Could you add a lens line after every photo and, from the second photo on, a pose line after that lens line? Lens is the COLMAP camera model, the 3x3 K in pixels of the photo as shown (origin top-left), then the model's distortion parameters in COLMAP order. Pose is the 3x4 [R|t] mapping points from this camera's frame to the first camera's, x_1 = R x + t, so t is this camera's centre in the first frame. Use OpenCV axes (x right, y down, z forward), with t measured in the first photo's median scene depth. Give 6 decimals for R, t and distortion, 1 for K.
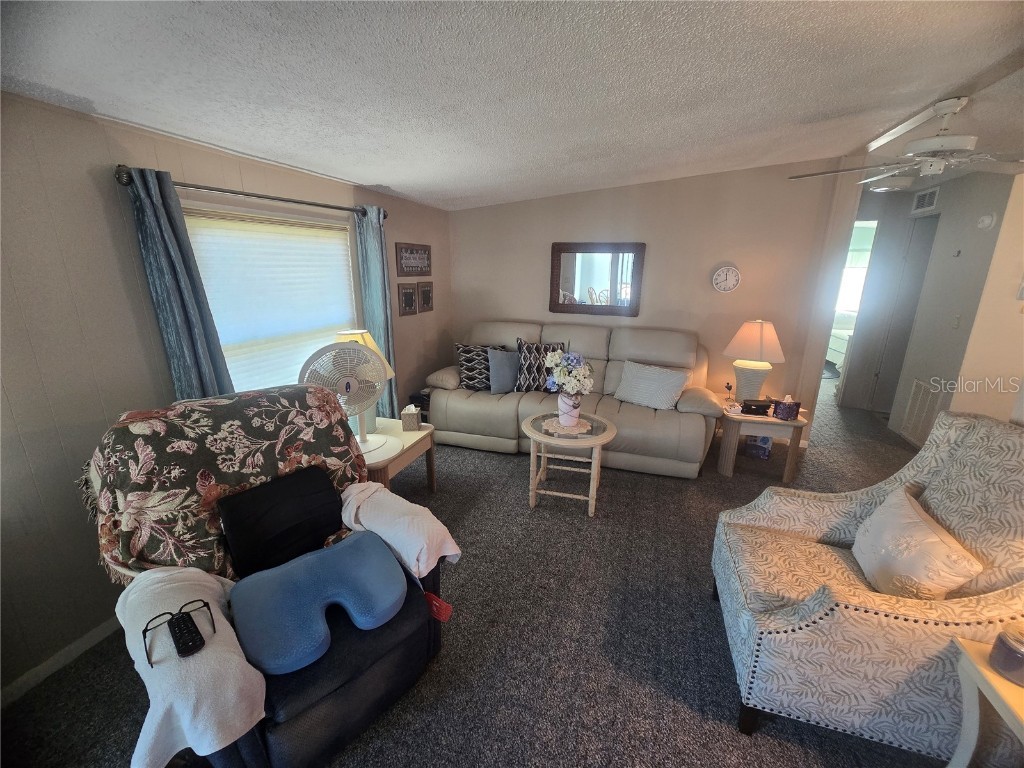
lens RADIAL K [[419.9, 0, 512.3], [0, 419.9, 387.5], [0, 0, 1]] dist [0.003207, 0.000201]
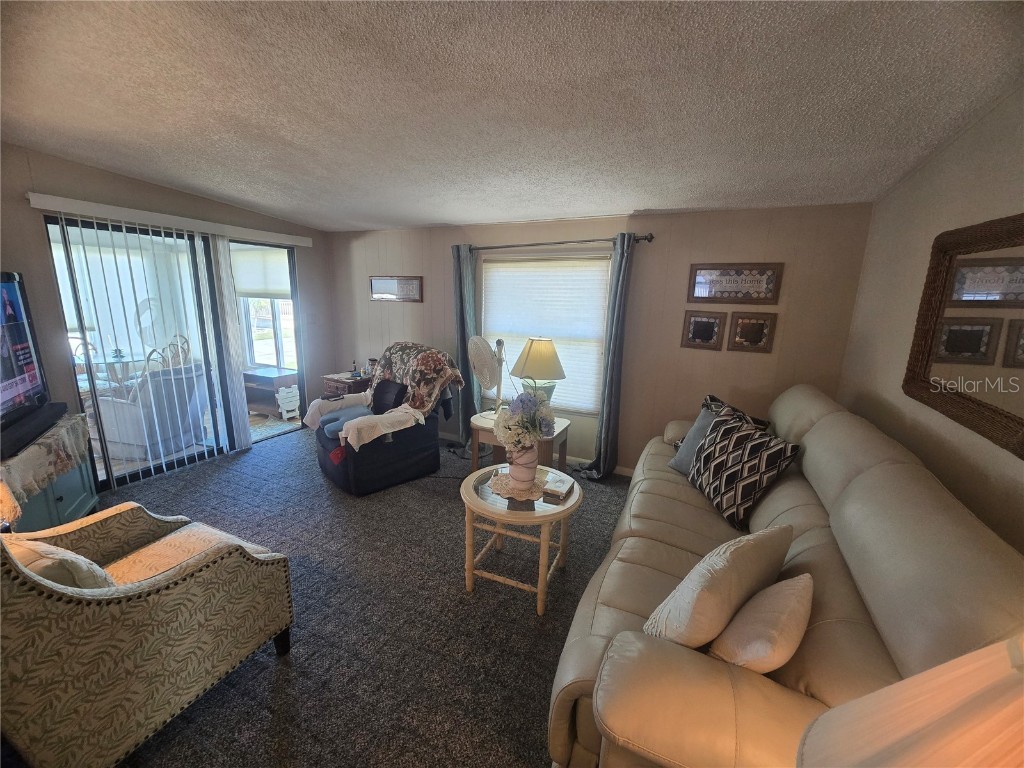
lens RADIAL K [[419.9, 0, 510.4], [0, 419.9, 381.3], [0, 0, 1]] dist [0.003207, 0.000201]
pose [[-0.131536, 0.205921, -0.969688, 0.618843], [-0.289272, 0.927640, 0.236231, -0.198863], [0.948167, 0.311576, -0.062451, 0.711642]]
